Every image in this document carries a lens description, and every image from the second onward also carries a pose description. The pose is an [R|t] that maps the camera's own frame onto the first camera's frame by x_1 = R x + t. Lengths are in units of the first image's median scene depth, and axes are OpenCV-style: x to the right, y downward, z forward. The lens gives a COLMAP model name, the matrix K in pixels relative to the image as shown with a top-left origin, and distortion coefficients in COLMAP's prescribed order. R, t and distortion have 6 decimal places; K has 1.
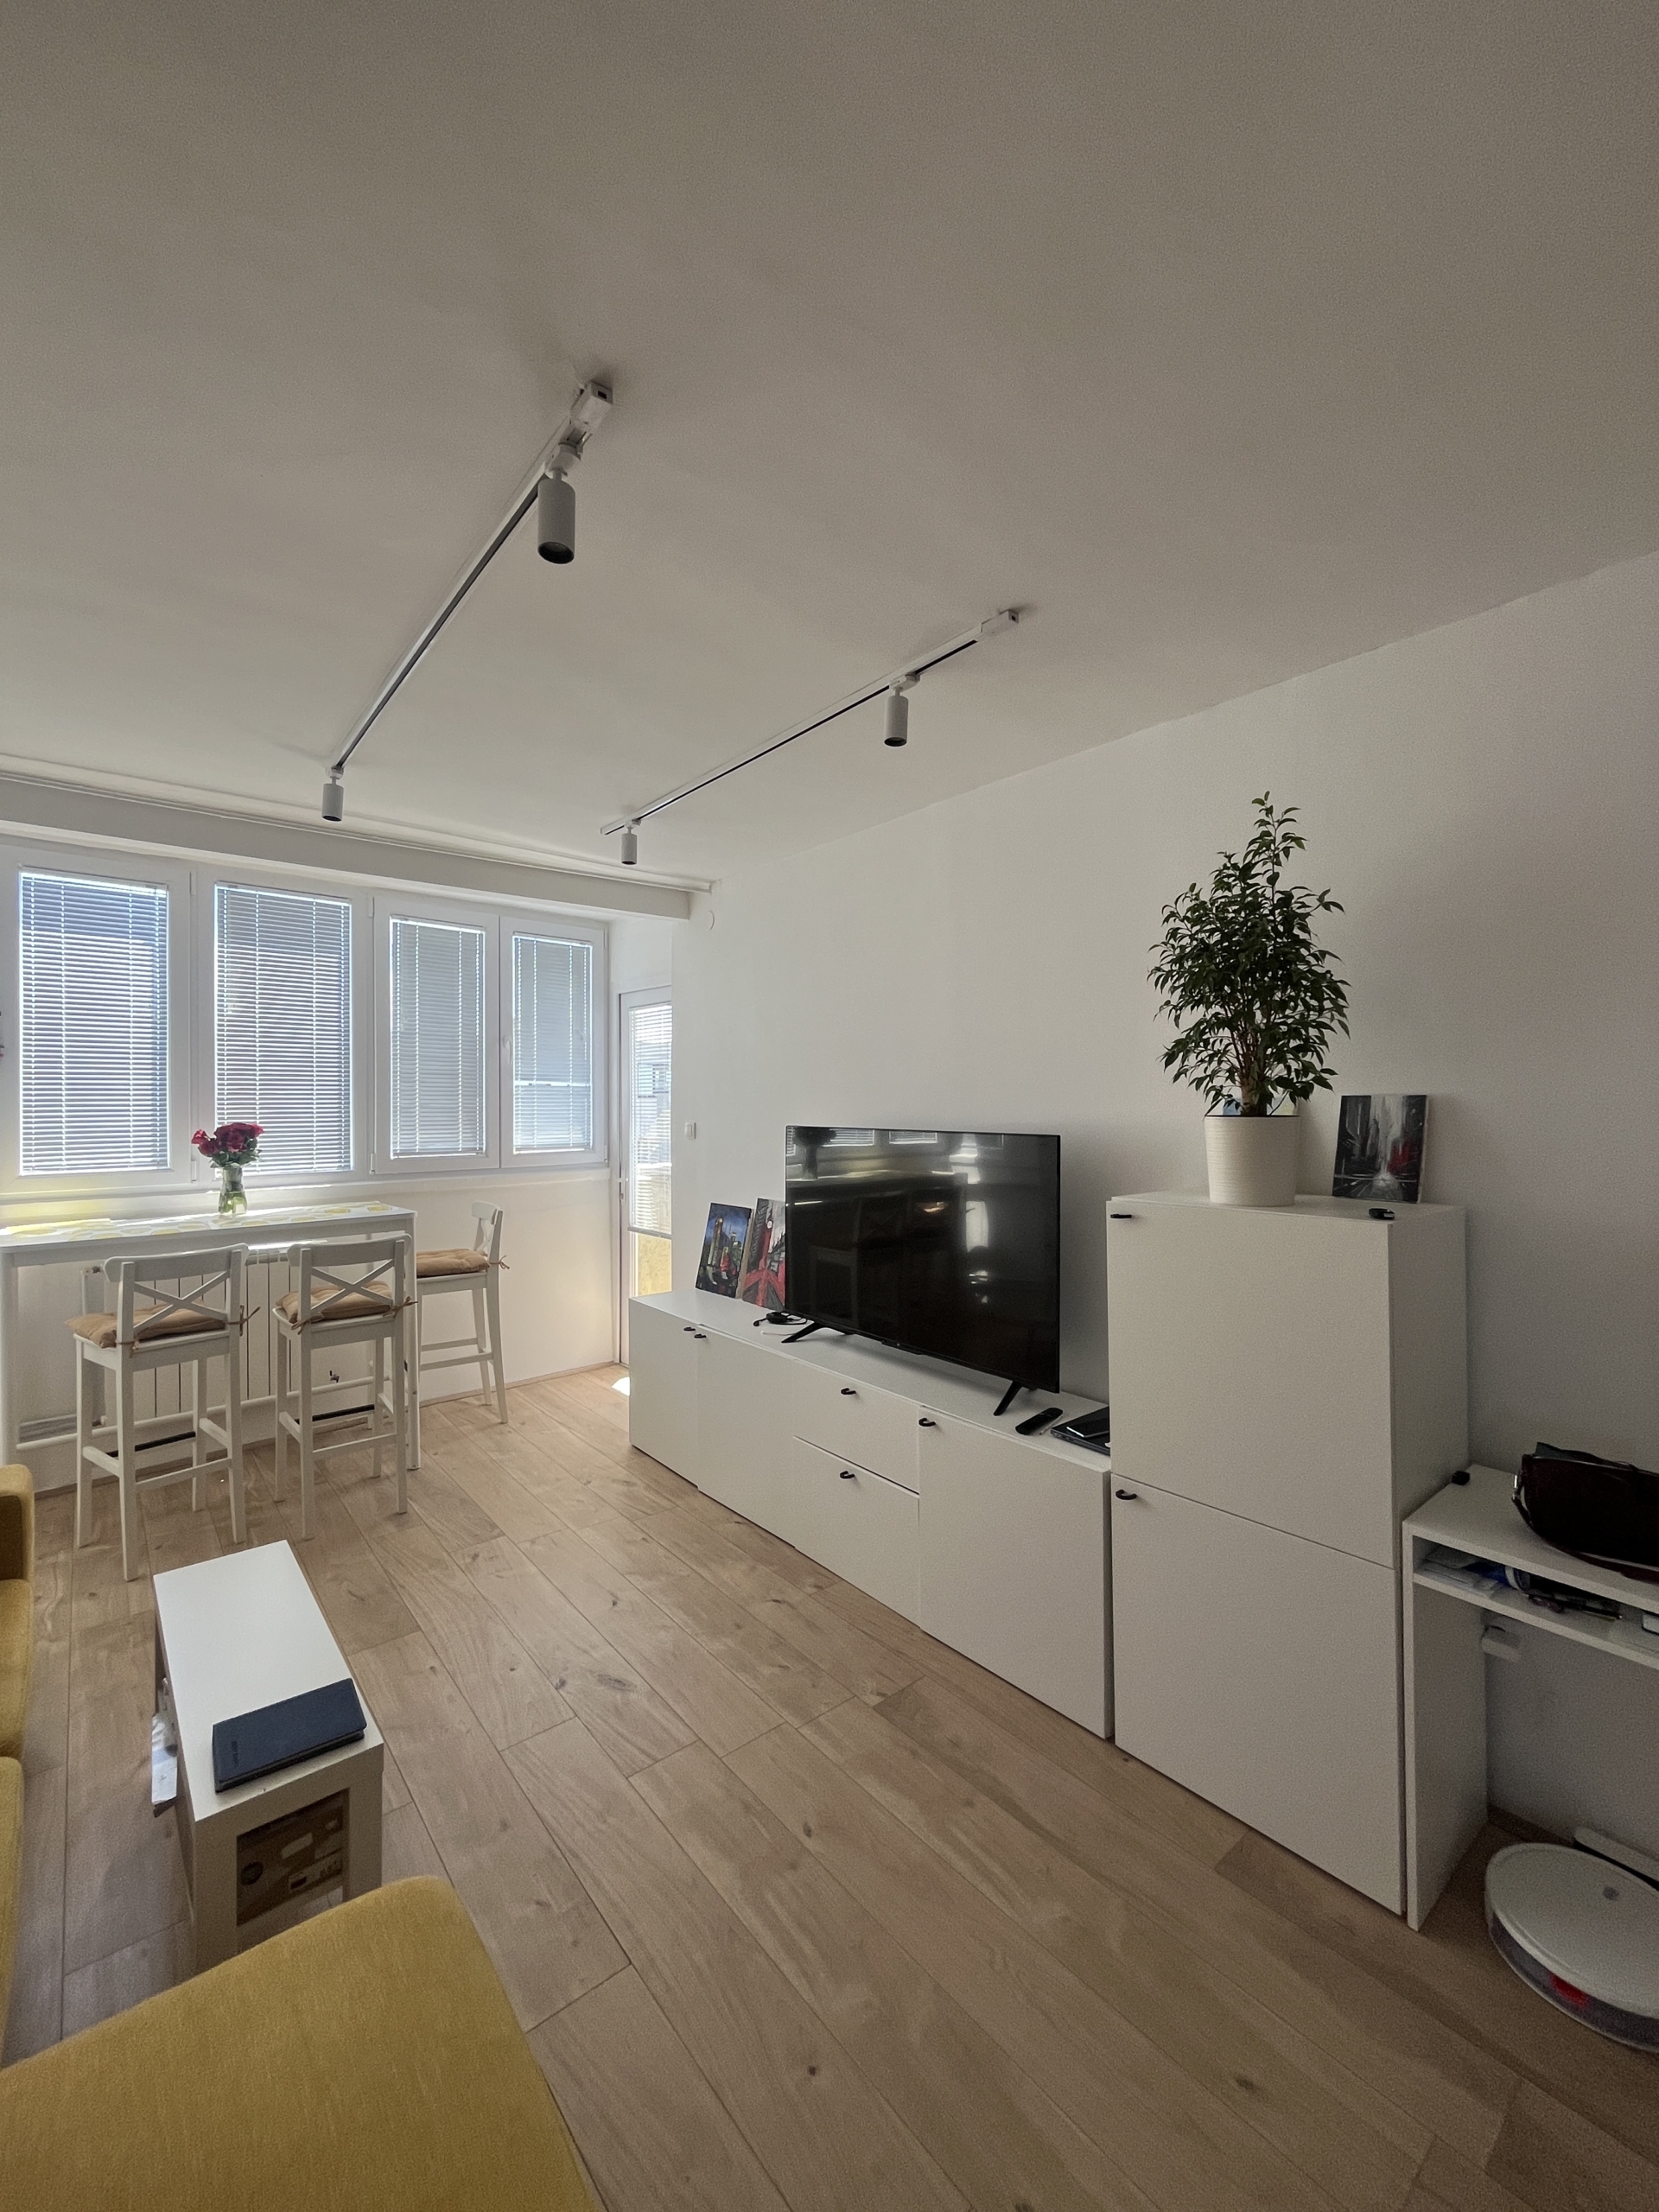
lens RADIAL K [[904.9, 0, 823.8], [0, 904.9, 1099.4], [0, 0, 1]] dist [-0.008041, 0.000299]
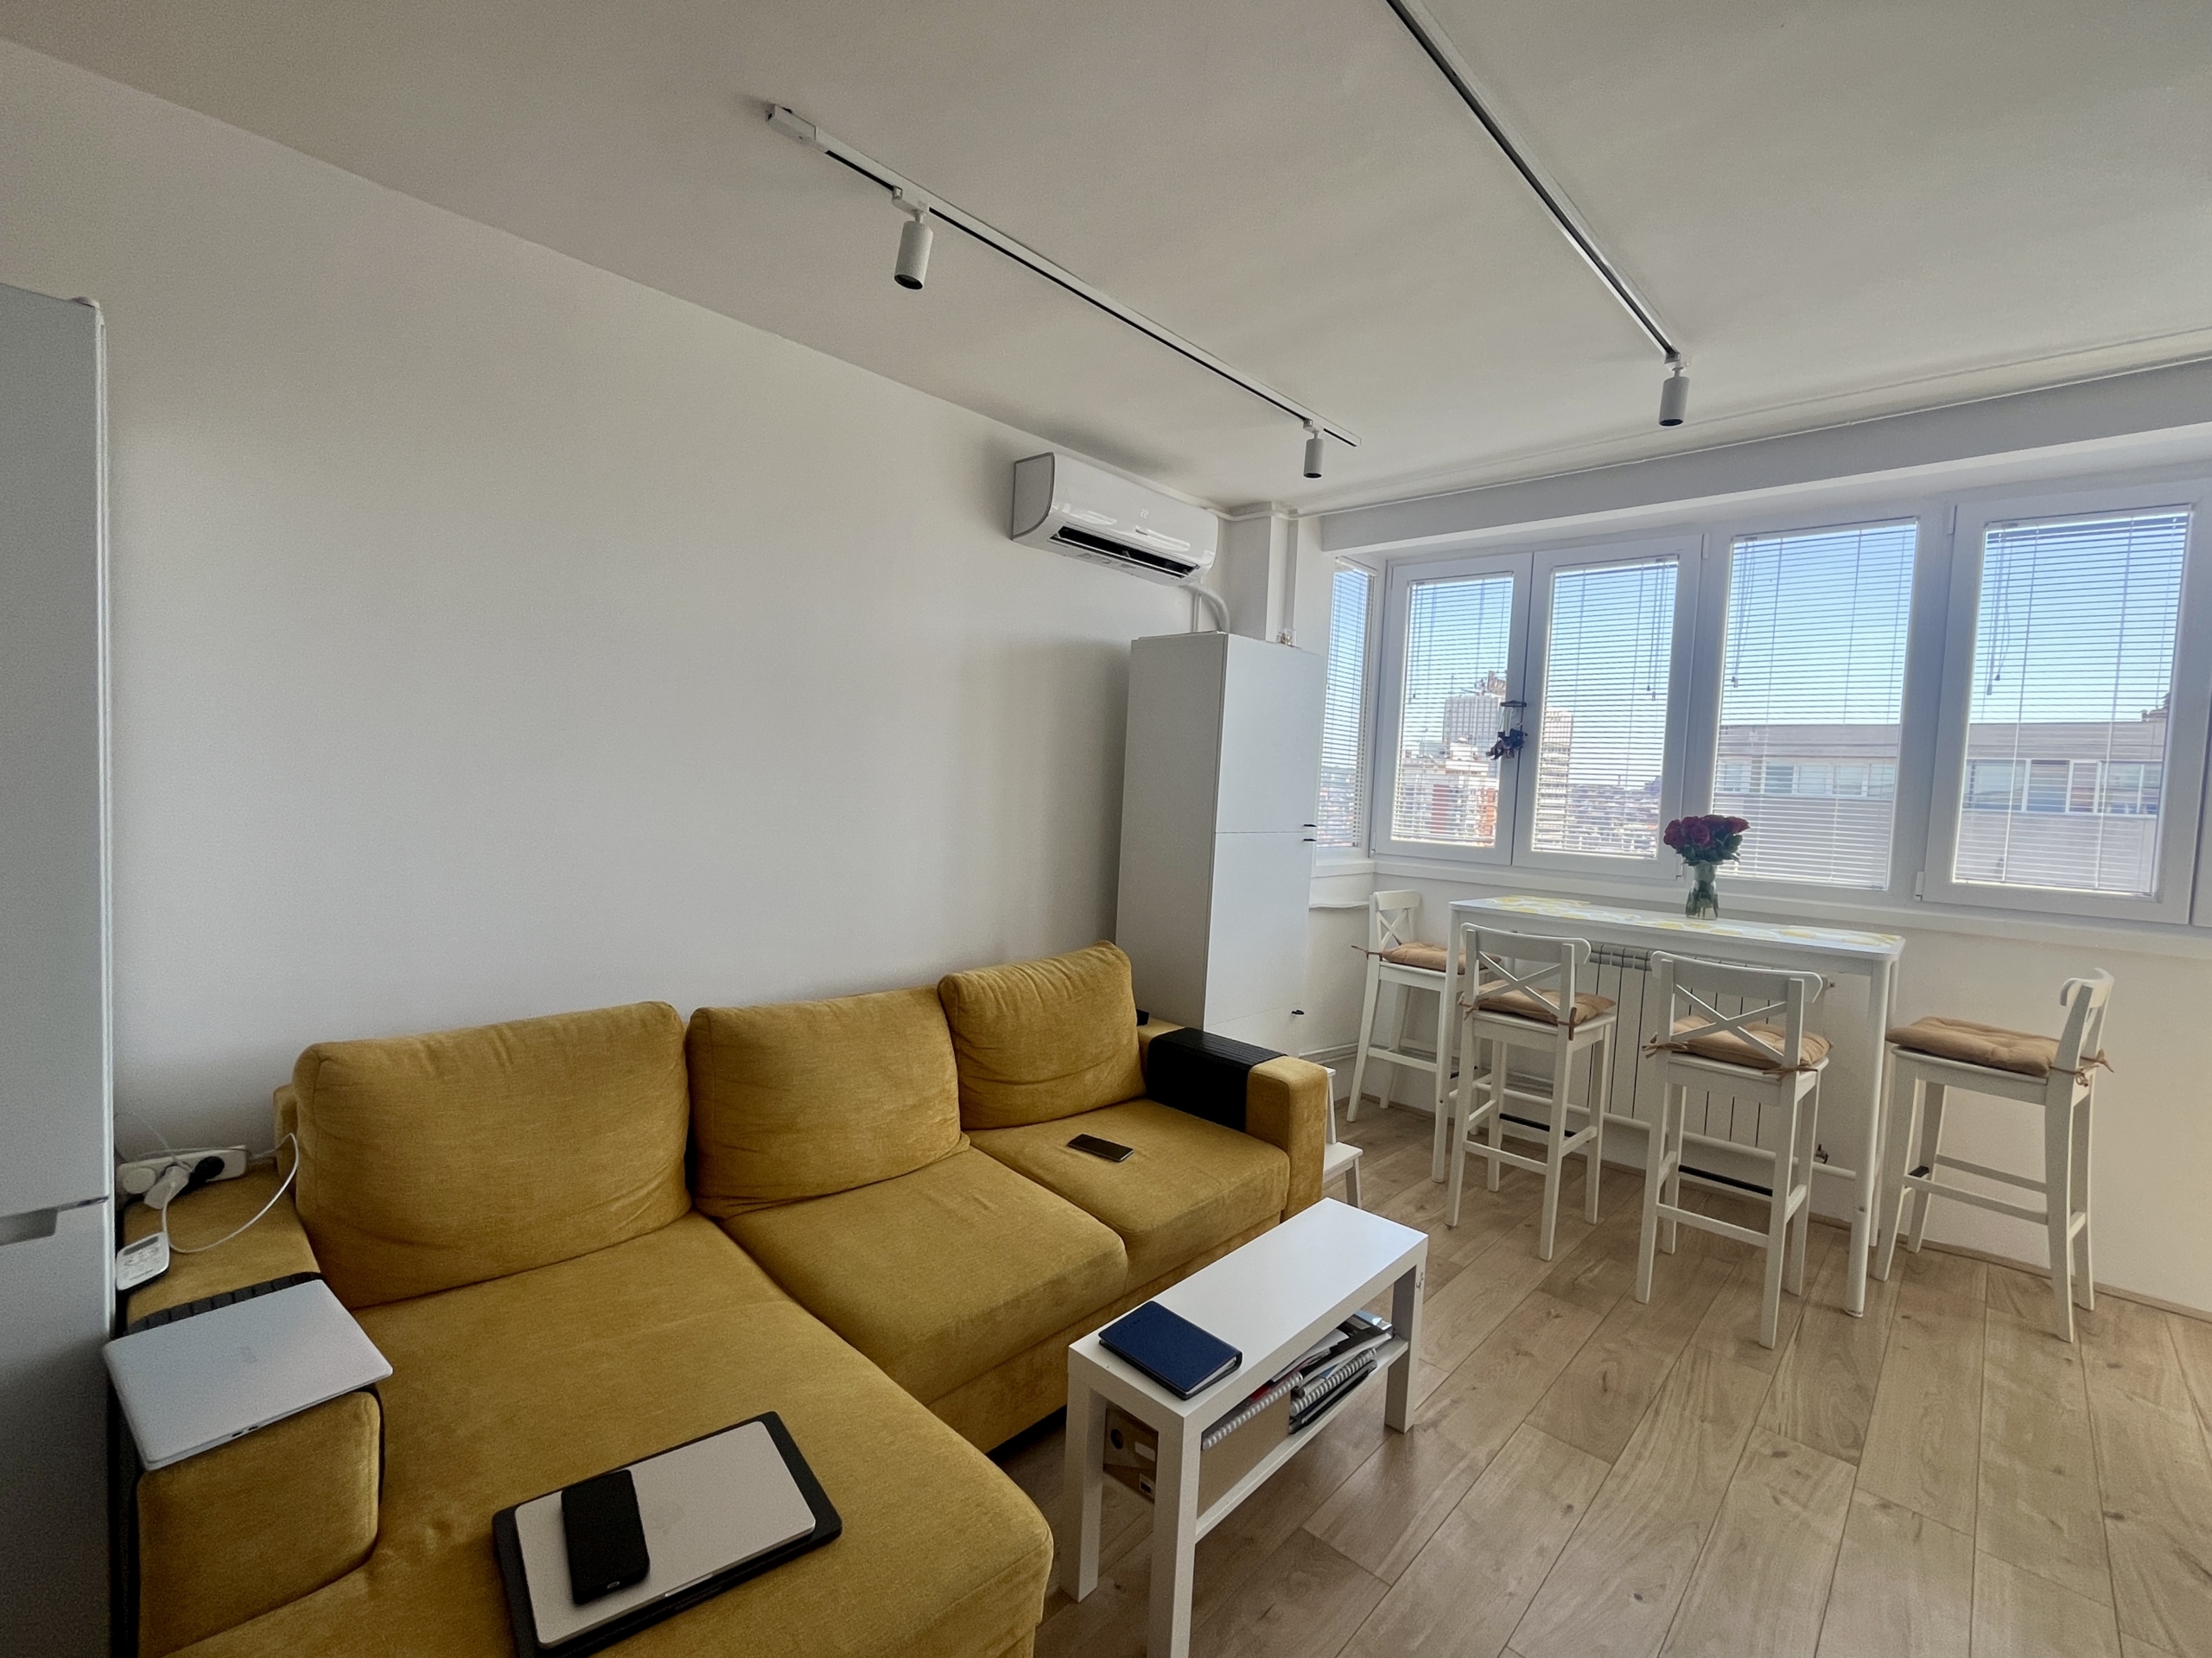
lens RADIAL K [[987.4, 0, 1165.3], [0, 987.4, 834.0], [0, 0, 1]] dist [0.023583, 0.000904]
pose [[0.138214, 0.052090, -0.989032, 0.205524], [-0.041185, 0.998054, 0.046810, 0.019476], [0.989546, 0.034263, 0.140090, 0.318273]]
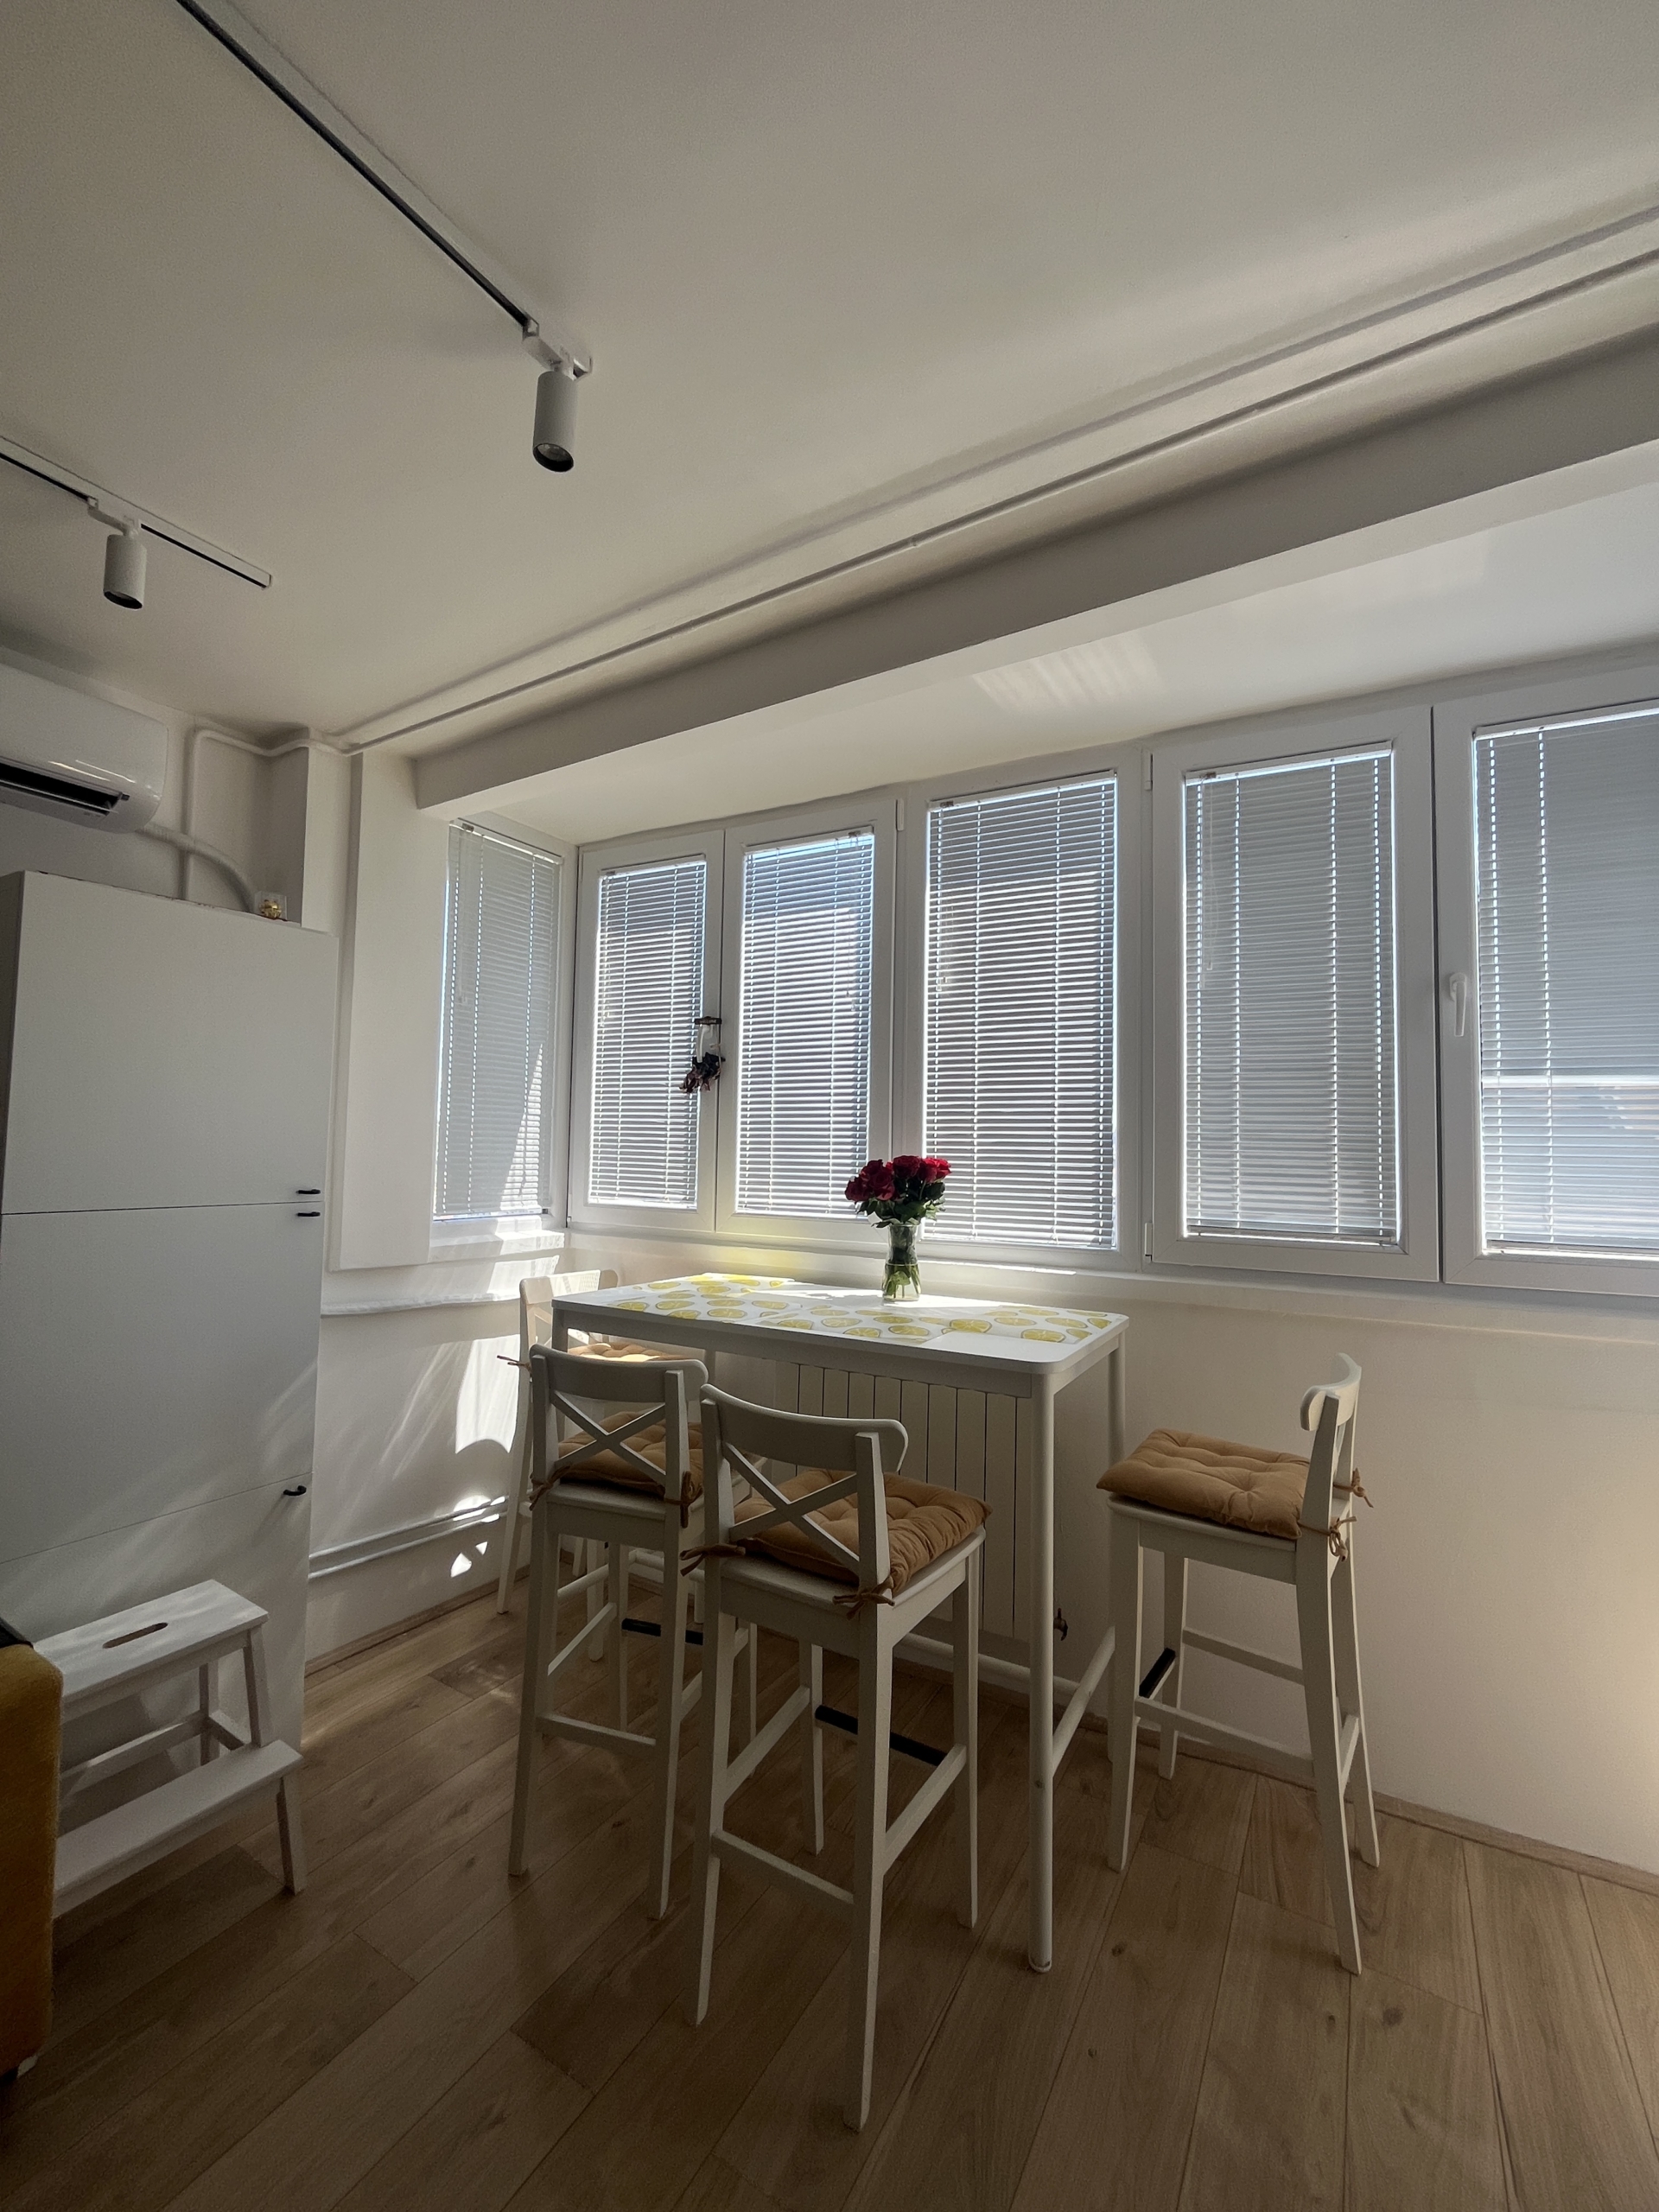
lens RADIAL K [[904.9, 0, 823.8], [0, 904.9, 1099.4], [0, 0, 1]] dist [-0.008041, 0.000299]
pose [[0.339054, -0.040014, -0.939916, -0.062280], [-0.011443, 0.998846, -0.046651, 0.014991], [0.940697, 0.026573, 0.338204, 0.671359]]
